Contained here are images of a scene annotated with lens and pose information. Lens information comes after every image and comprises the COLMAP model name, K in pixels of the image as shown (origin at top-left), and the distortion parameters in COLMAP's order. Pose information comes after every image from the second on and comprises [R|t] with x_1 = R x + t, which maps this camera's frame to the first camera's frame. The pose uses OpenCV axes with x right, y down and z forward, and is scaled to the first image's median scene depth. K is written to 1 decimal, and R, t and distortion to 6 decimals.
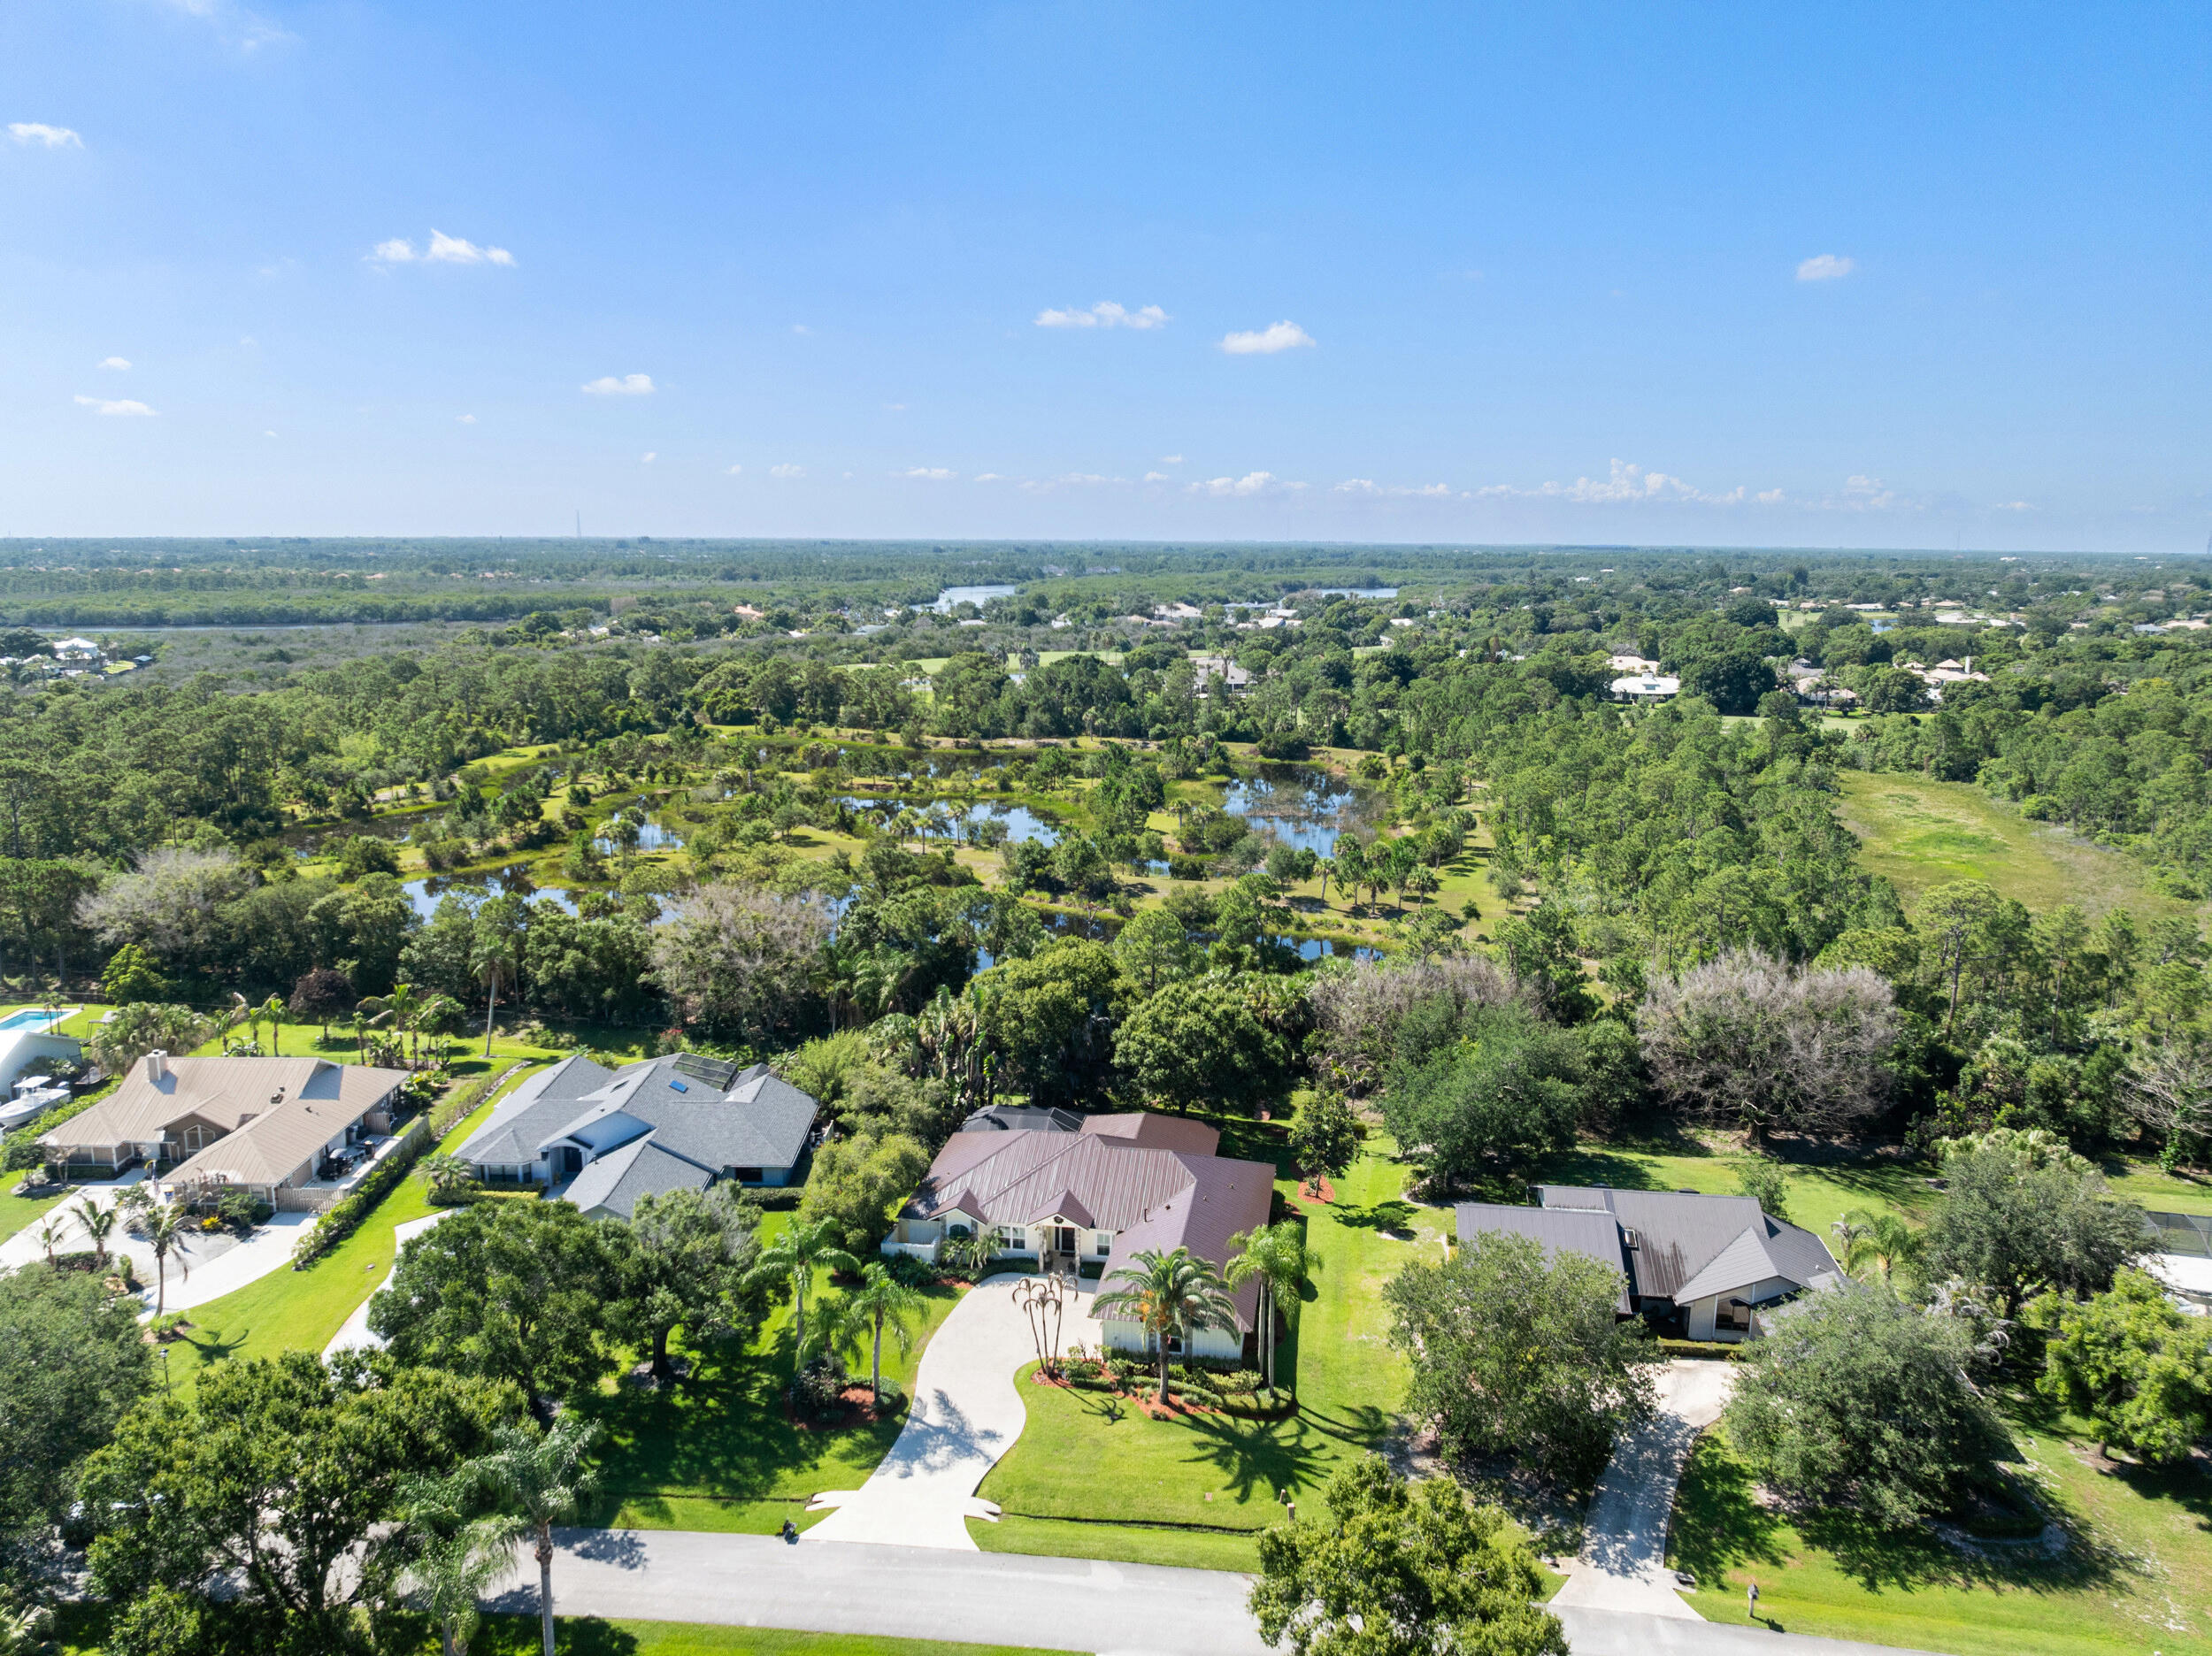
lens RADIAL K [[1561.8, 0, 1134.4], [0, 1561.8, 824.4], [0, 0, 1]] dist [-0.041574, 0.001091]
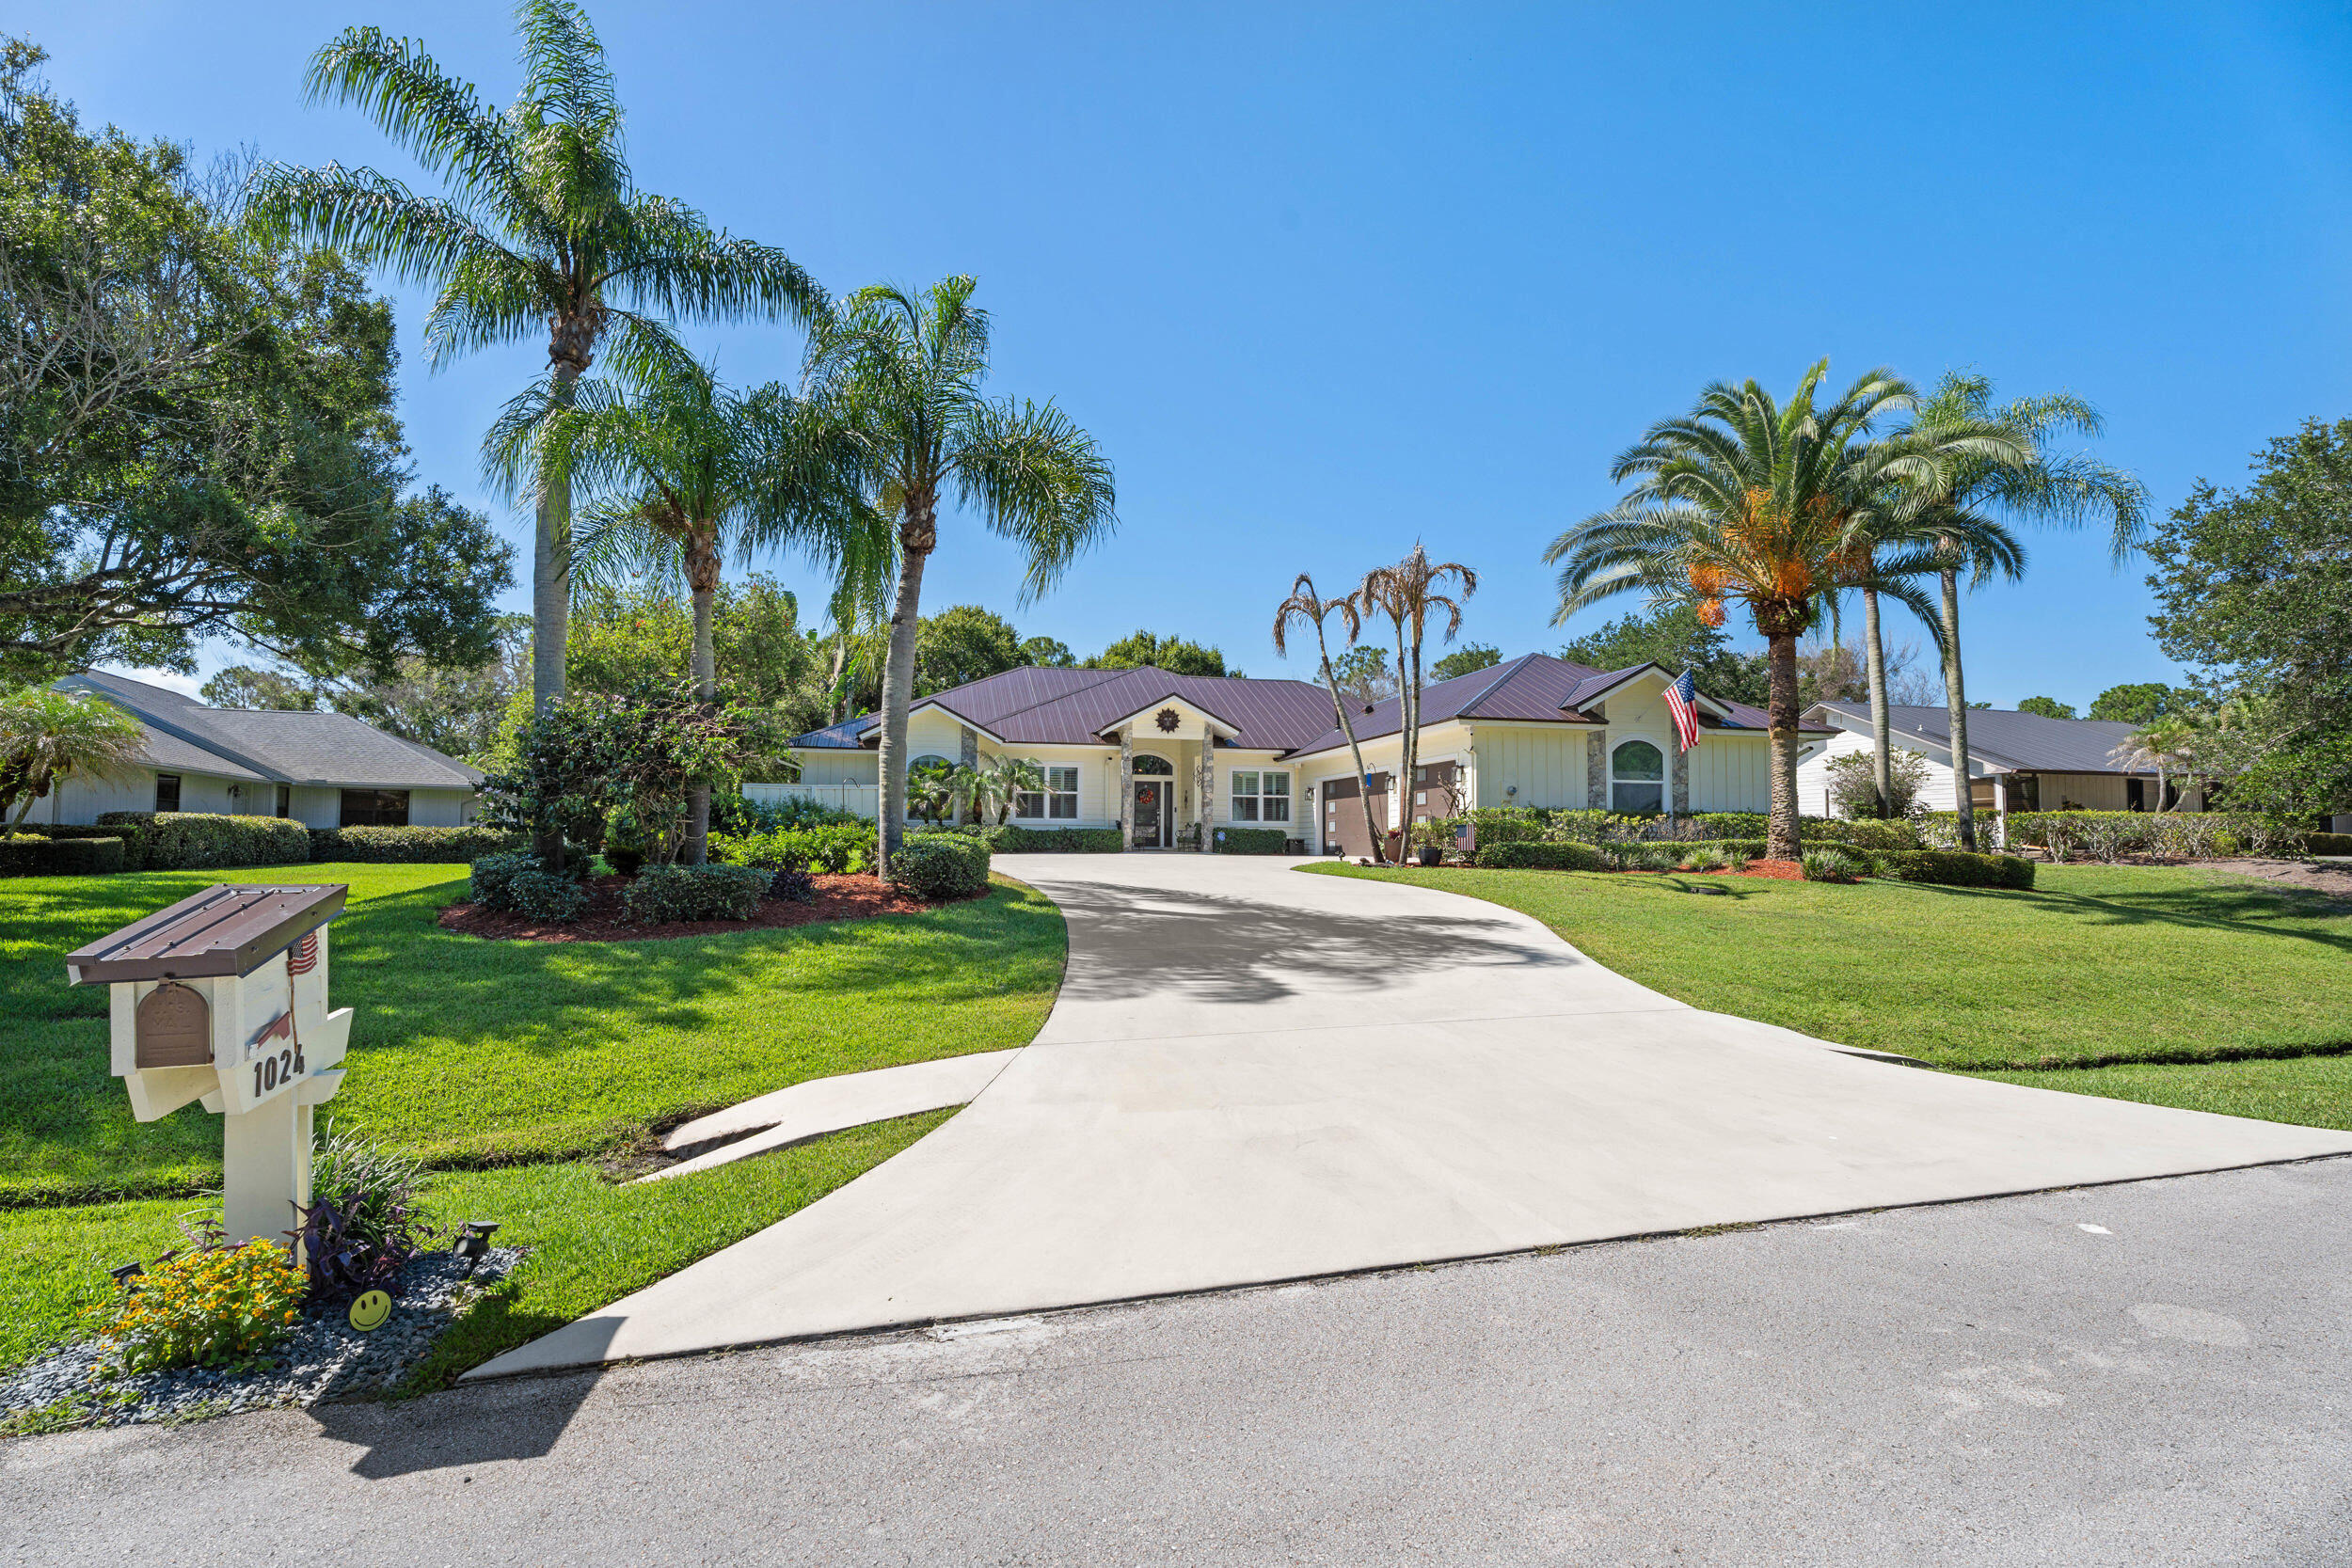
lens RADIAL K [[1078.4, 0, 1176.0], [0, 1078.4, 784.0], [0, 0, 1]] dist [-0.003895, -0.000287]
pose [[0.932380, 0.013452, 0.361229, -0.180166], [0.072251, 0.972208, -0.222692, 0.384774], [-0.354185, 0.233733, 0.905495, 0.807781]]
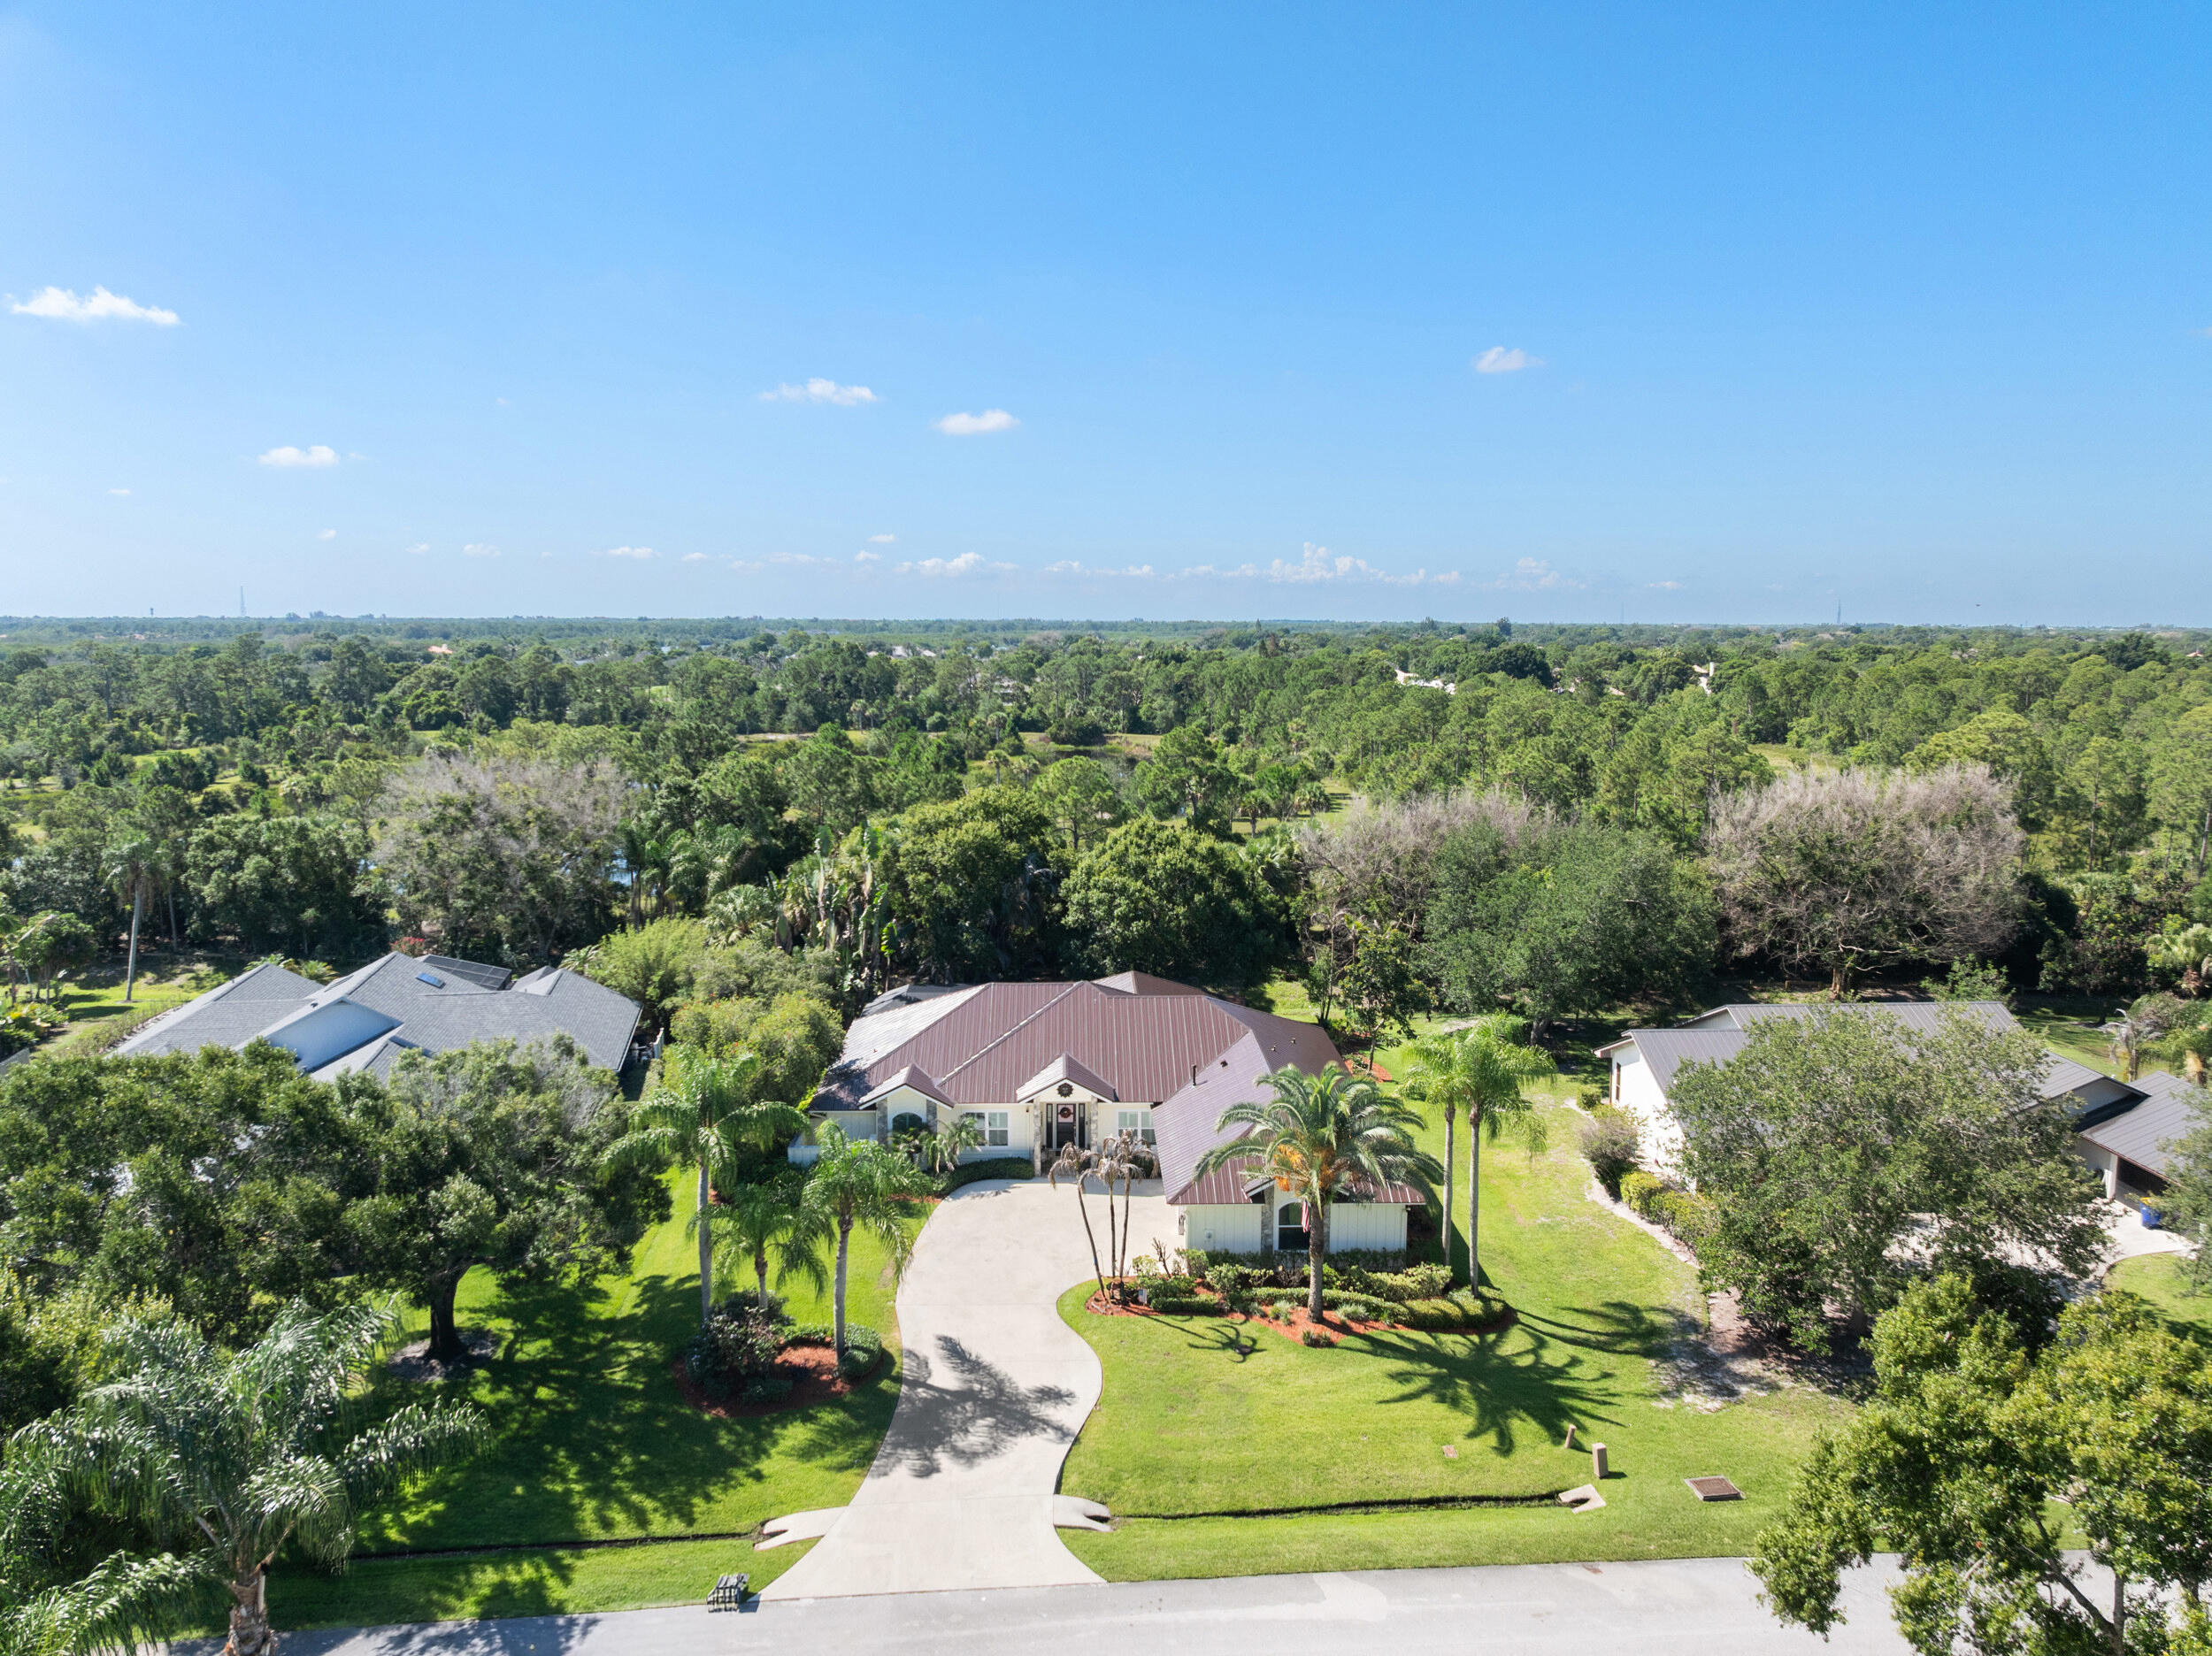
lens RADIAL K [[1561.8, 0, 1134.4], [0, 1561.8, 824.4], [0, 0, 1]] dist [-0.041574, 0.001091]
pose [[0.983132, -0.028789, 0.180615, -0.152673], [0.037943, 0.998154, -0.047431, 0.195317], [-0.178916, 0.053484, 0.982410, 0.382517]]
